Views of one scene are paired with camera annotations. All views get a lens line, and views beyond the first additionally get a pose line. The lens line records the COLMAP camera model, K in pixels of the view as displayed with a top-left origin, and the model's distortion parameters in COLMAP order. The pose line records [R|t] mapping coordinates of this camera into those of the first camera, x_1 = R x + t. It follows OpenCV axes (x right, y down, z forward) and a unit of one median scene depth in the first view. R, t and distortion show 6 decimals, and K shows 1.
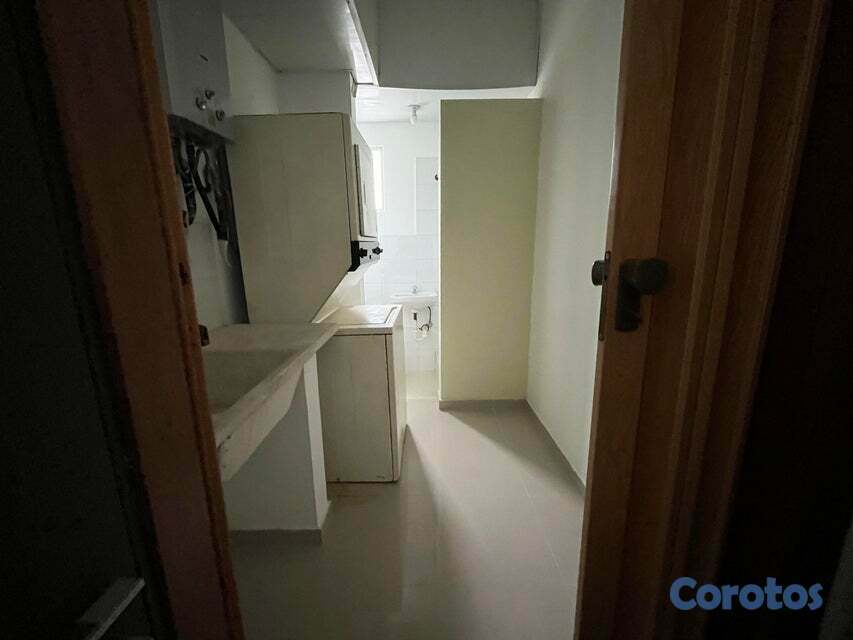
lens RADIAL K [[345.4, 0, 425.1], [0, 345.4, 318.1], [0, 0, 1]] dist [-0.002543, -0.000123]
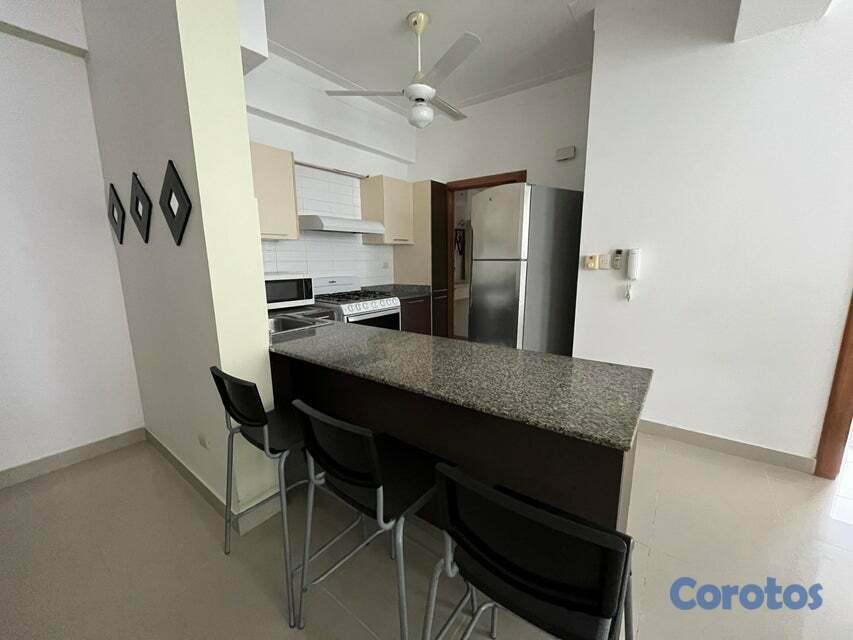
lens RADIAL K [[345.4, 0, 425.6], [0, 345.4, 320.6], [0, 0, 1]] dist [-0.002543, -0.000123]
pose [[0.802138, 0.120351, -0.584884, 1.299313], [-0.127734, 0.991390, 0.028818, 0.376925], [0.583316, 0.051593, 0.810605, -2.087963]]
